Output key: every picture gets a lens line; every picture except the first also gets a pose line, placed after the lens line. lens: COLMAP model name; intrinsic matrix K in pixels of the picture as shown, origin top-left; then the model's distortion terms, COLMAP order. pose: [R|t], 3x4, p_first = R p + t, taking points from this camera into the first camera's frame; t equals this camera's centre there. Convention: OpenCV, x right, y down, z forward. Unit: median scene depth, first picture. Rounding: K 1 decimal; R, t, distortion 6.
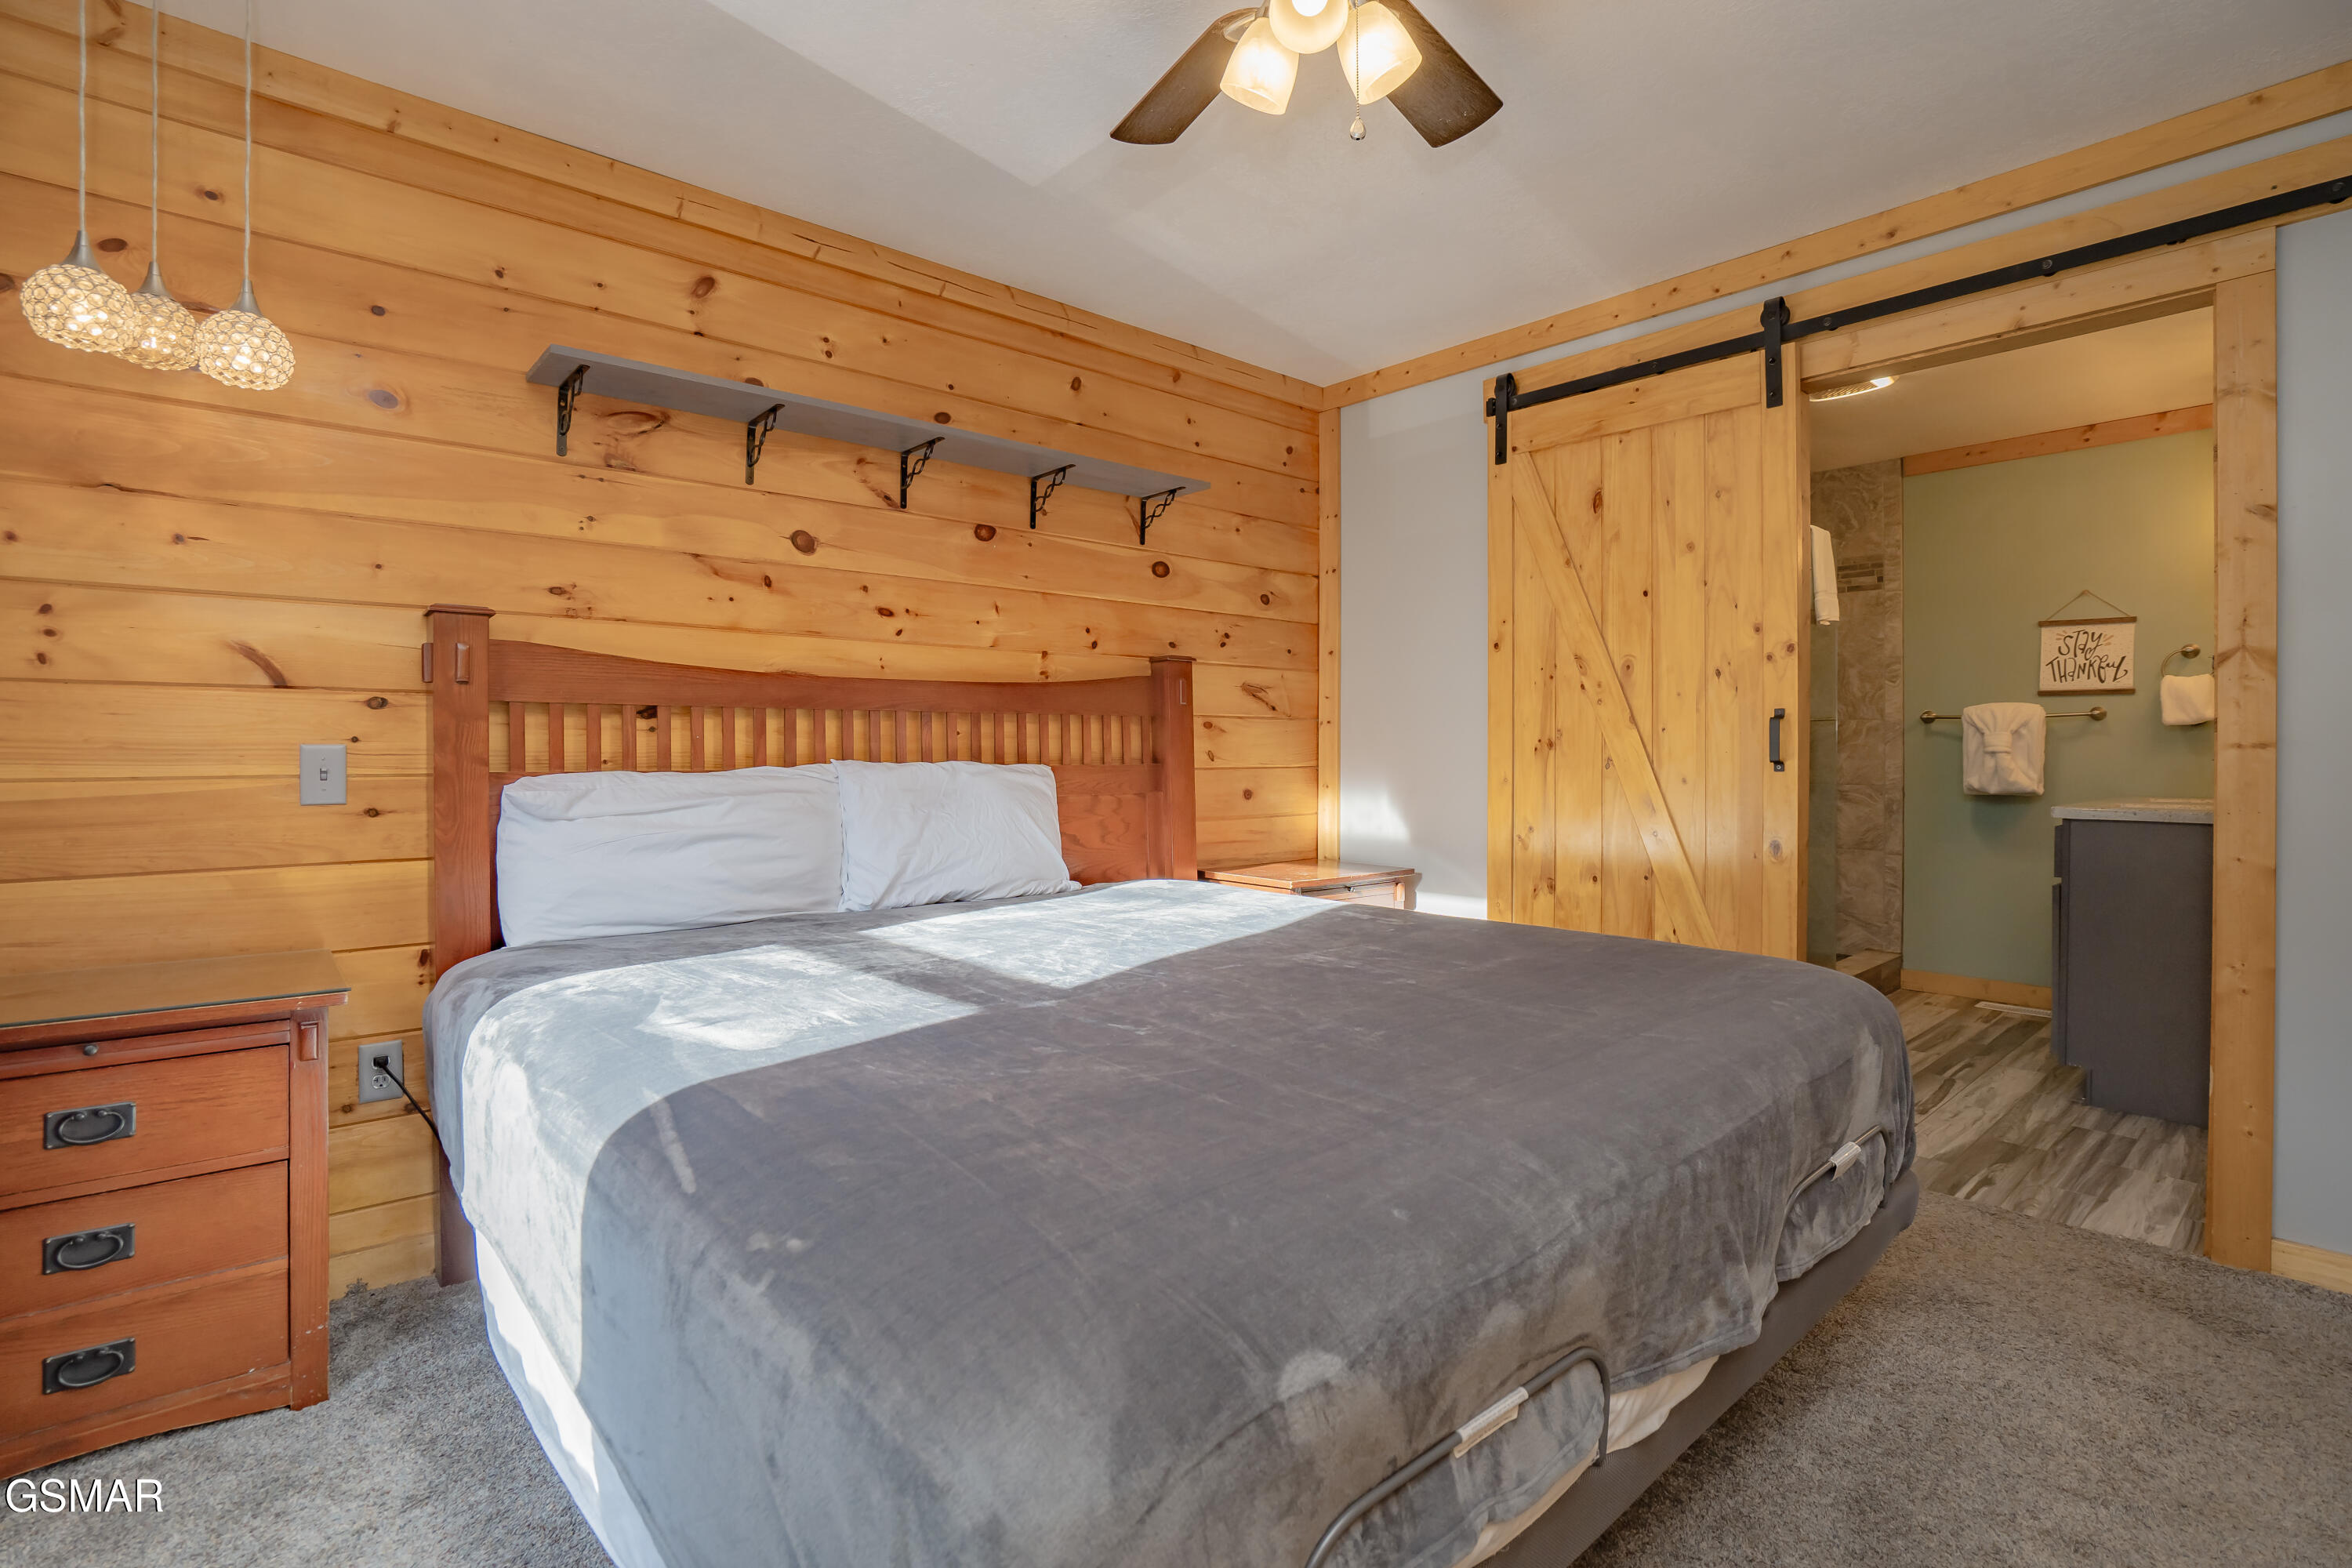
lens RADIAL K [[1080.0, 0, 1157.8], [0, 1080.0, 762.1], [0, 0, 1]] dist [-0.034159, 0.004674]
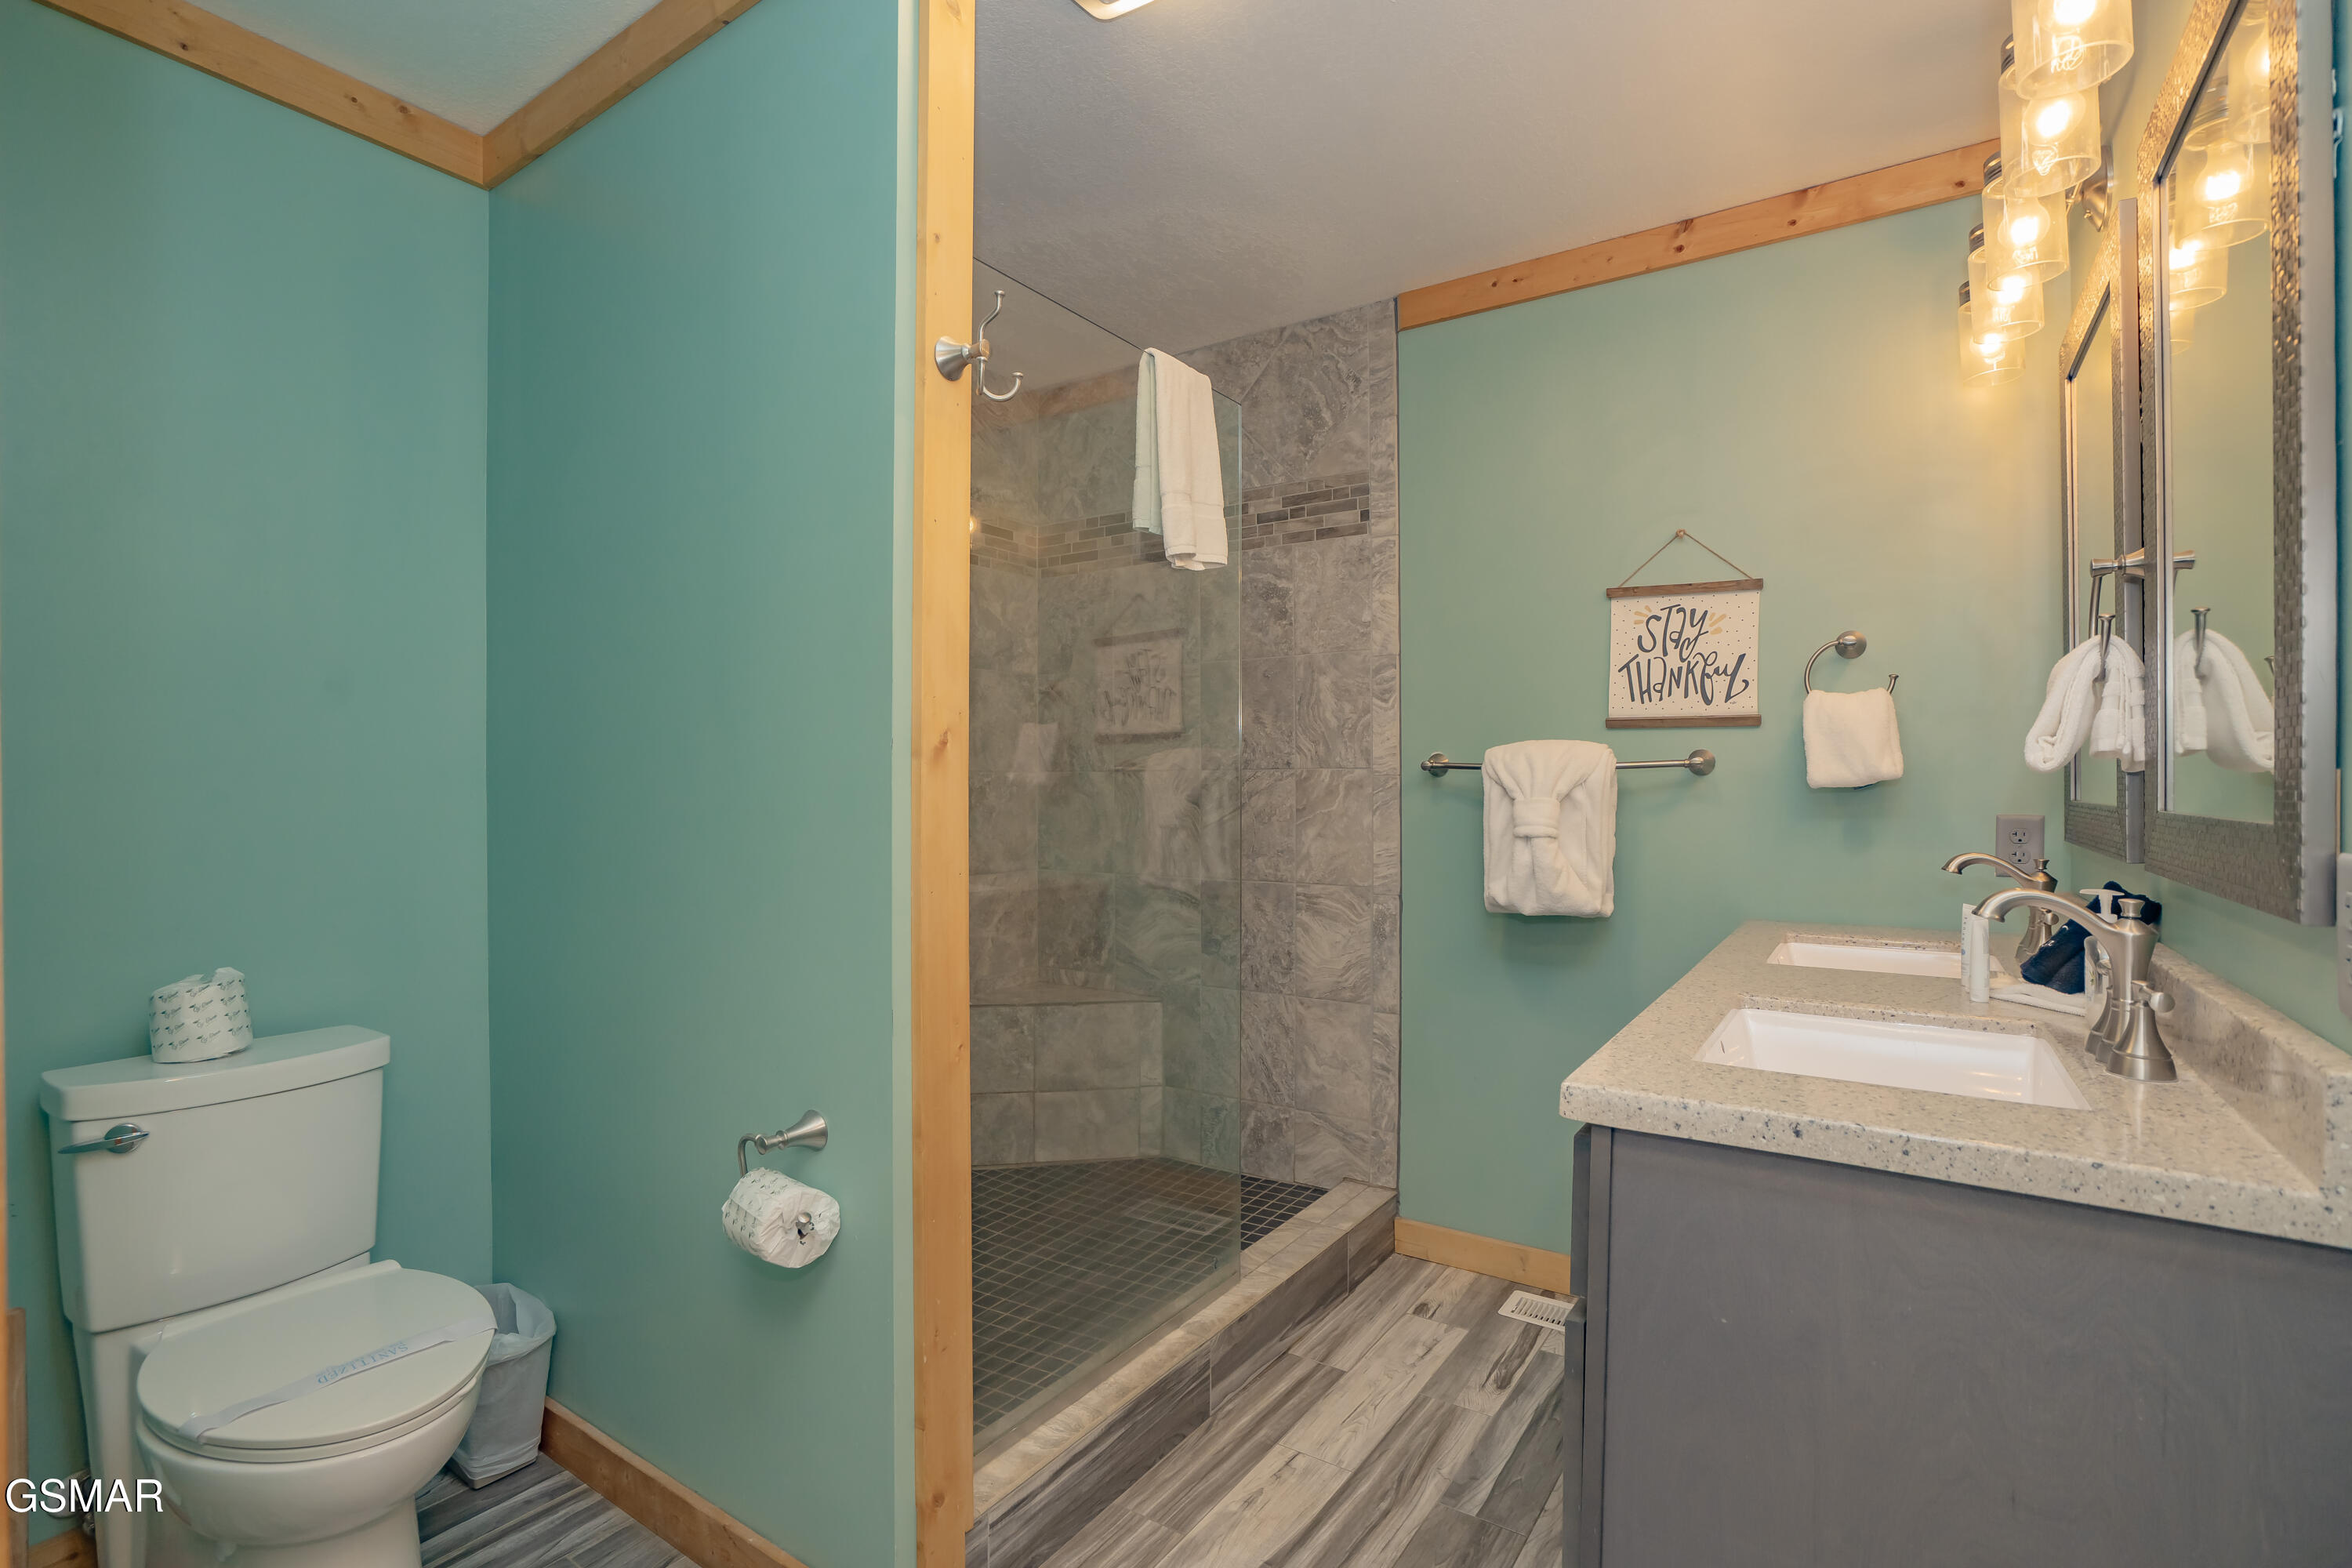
lens RADIAL K [[1080.0, 0, 1174.7], [0, 1080.0, 787.7], [0, 0, 1]] dist [-0.034159, 0.004674]
pose [[0.964051, 0.000404, 0.265718, 0.463652], [0.000985, 0.999987, -0.005095, -0.029032], [-0.265717, 0.005174, 0.964037, 0.517347]]
